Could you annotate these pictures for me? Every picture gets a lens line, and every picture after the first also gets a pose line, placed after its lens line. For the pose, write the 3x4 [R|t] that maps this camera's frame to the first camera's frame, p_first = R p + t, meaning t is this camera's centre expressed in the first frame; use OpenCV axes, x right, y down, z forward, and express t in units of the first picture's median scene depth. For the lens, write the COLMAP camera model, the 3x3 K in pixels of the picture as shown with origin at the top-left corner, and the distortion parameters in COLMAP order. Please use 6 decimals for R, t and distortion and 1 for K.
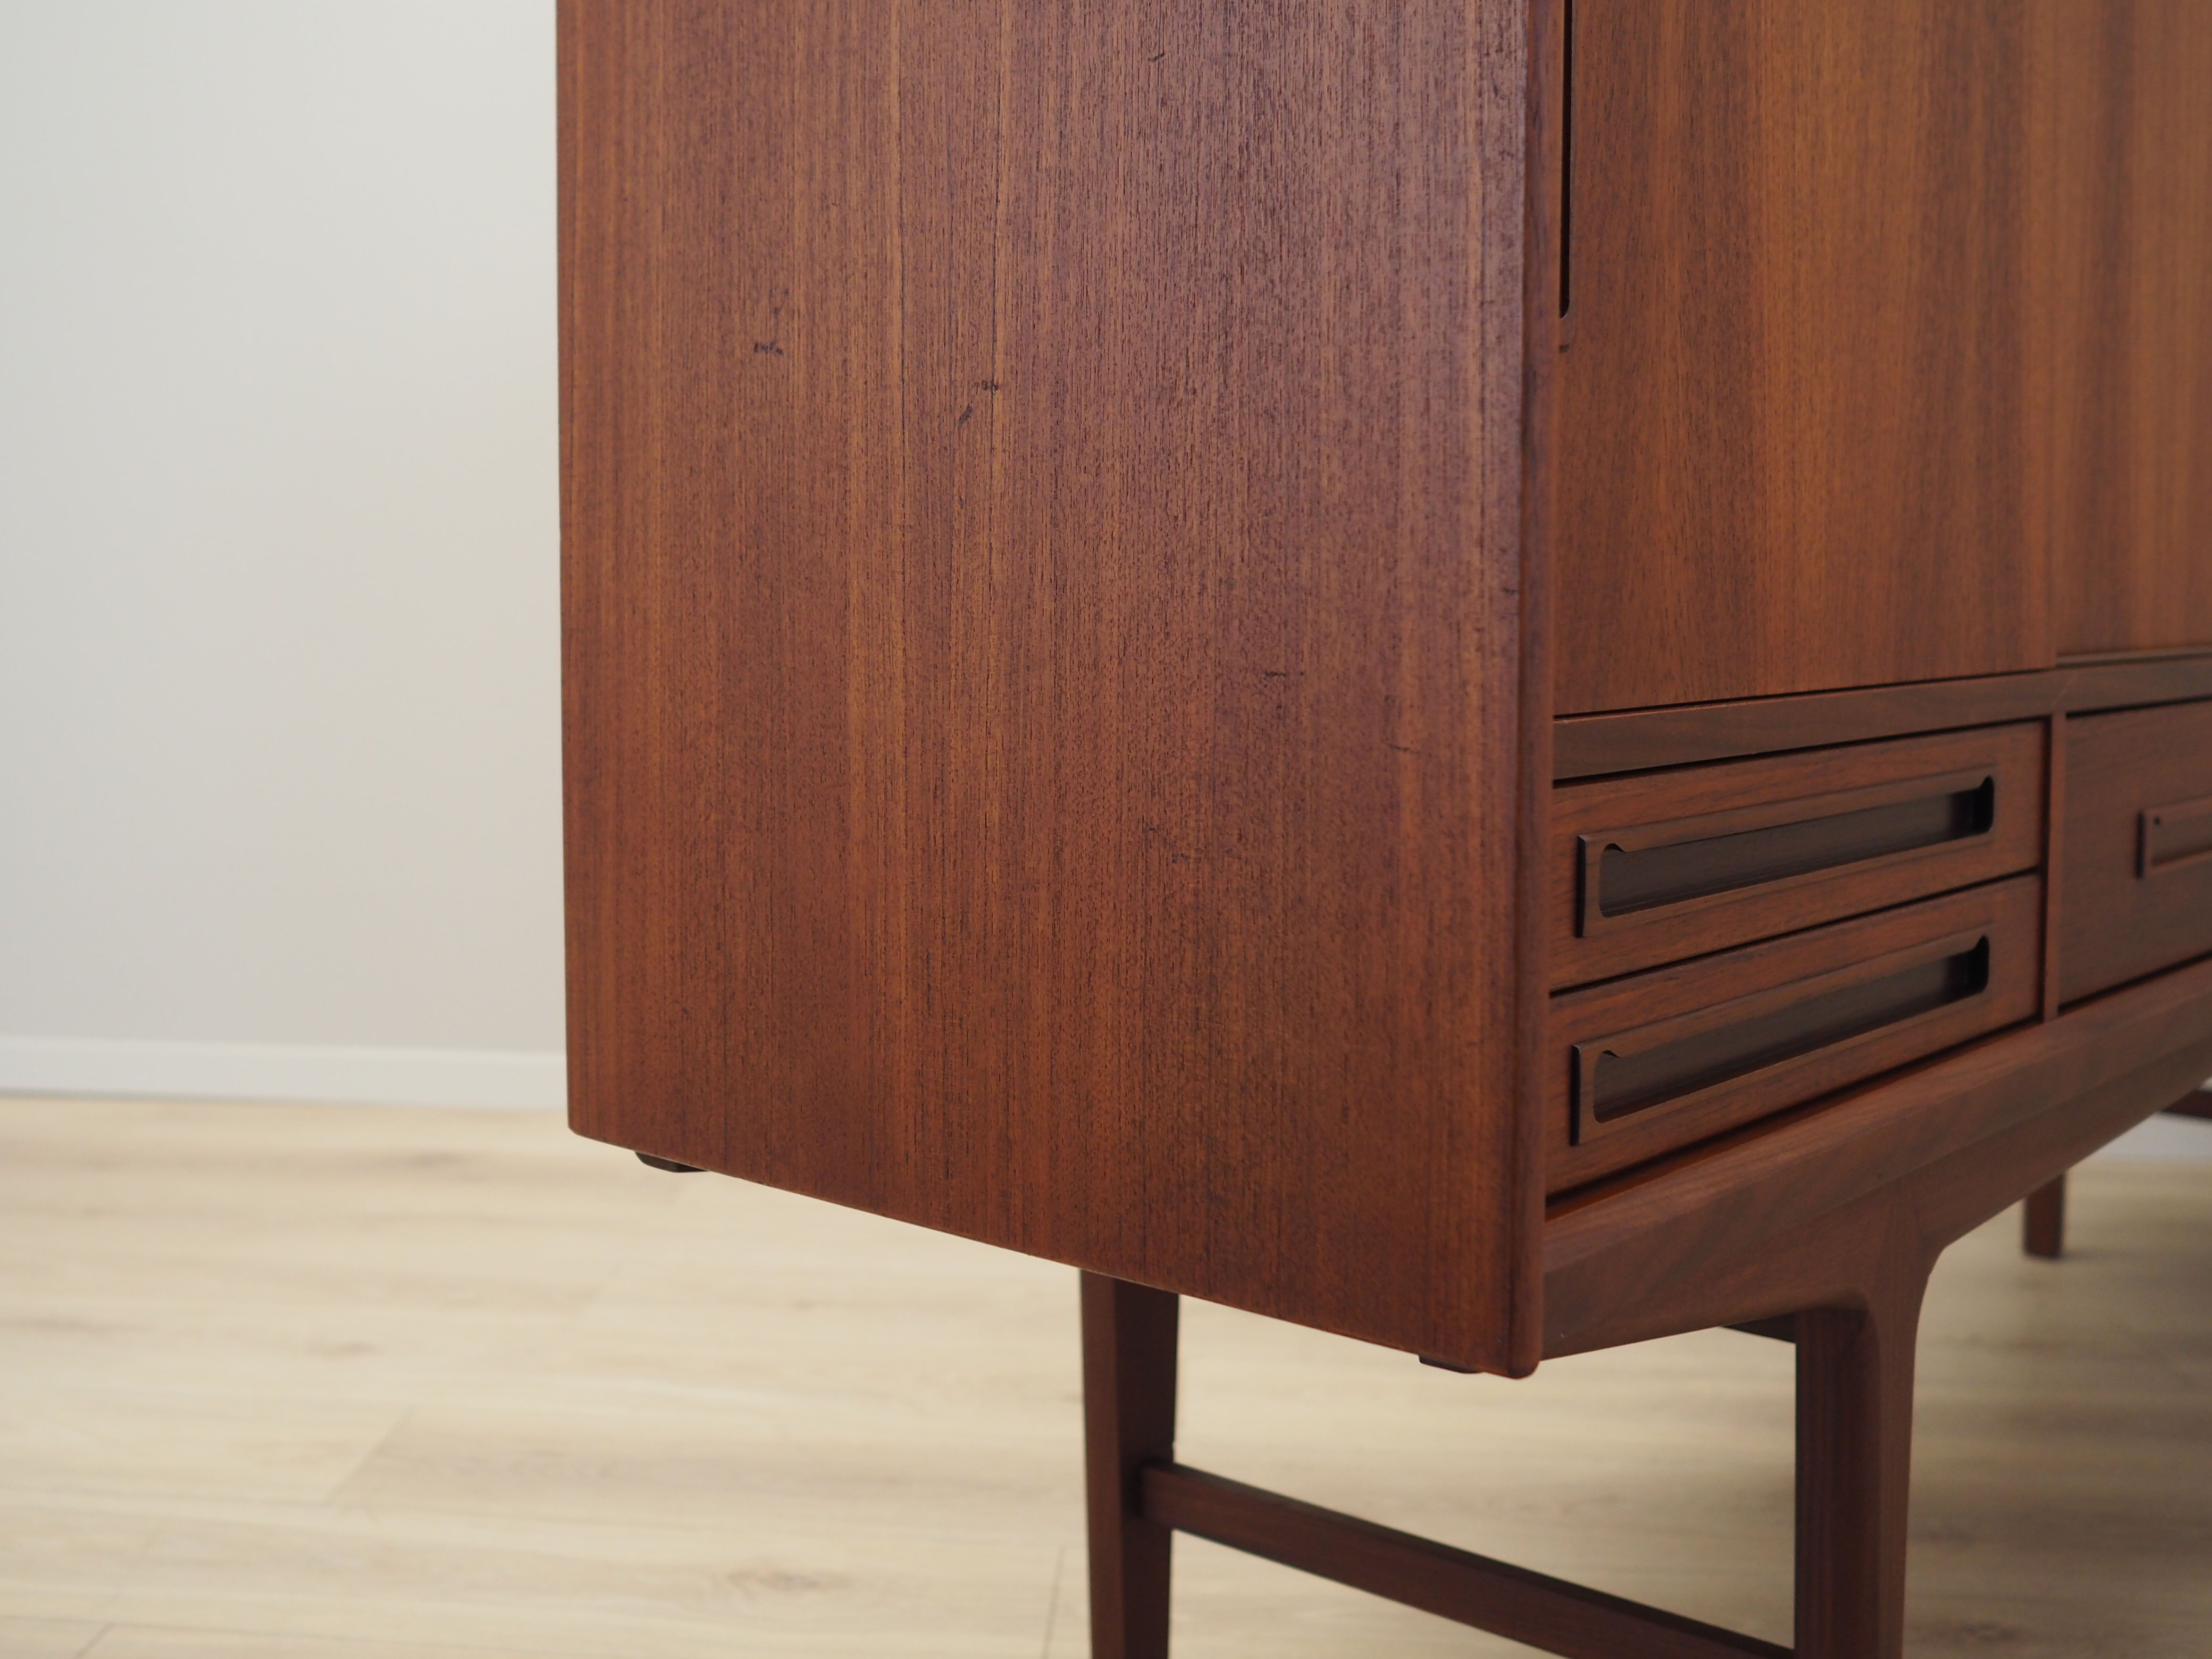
lens RADIAL K [[2610.1, 0, 1027.1], [0, 2610.1, 864.9], [0, 0, 1]] dist [-0.043157, 0.000000]
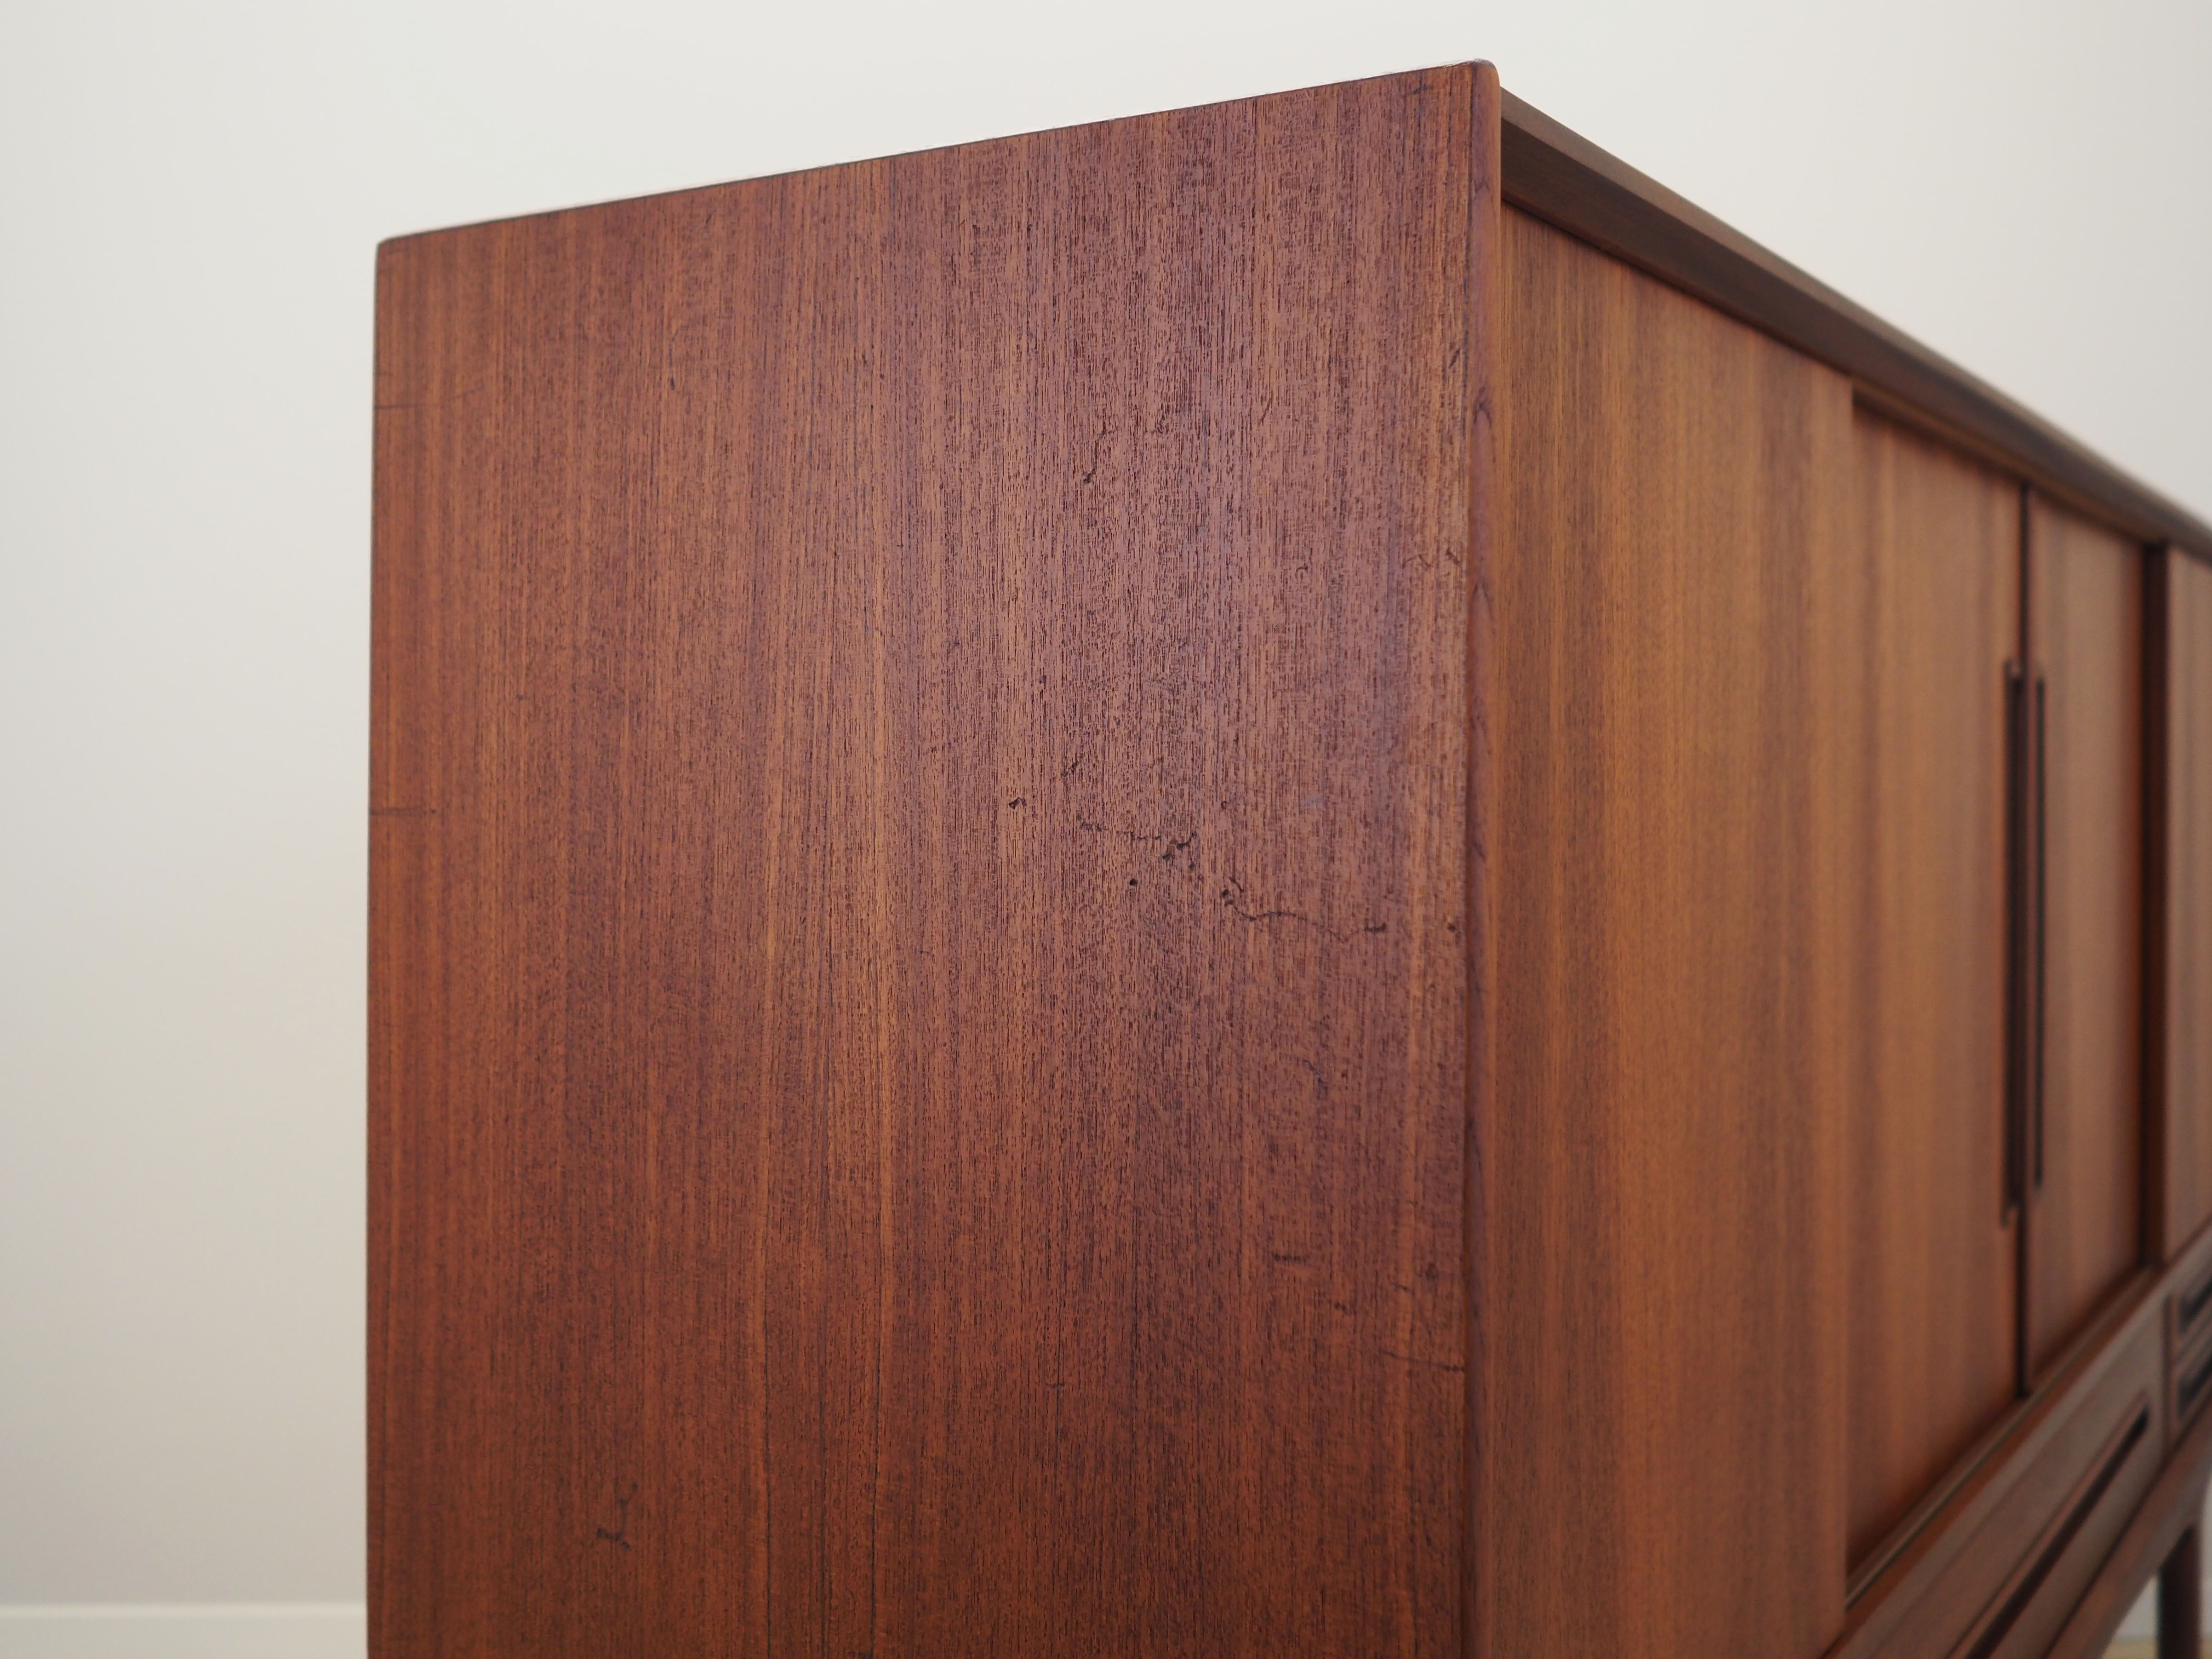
lens RADIAL K [[2610.2, 0, 1043.5], [0, 2610.2, 778.5], [0, 0, 1]] dist [-0.043157, 0.000000]
pose [[0.988131, 0.002047, 0.153599, -0.093820], [0.012673, 0.995417, -0.094790, -0.397395], [-0.153089, 0.095612, 0.983576, 0.016653]]
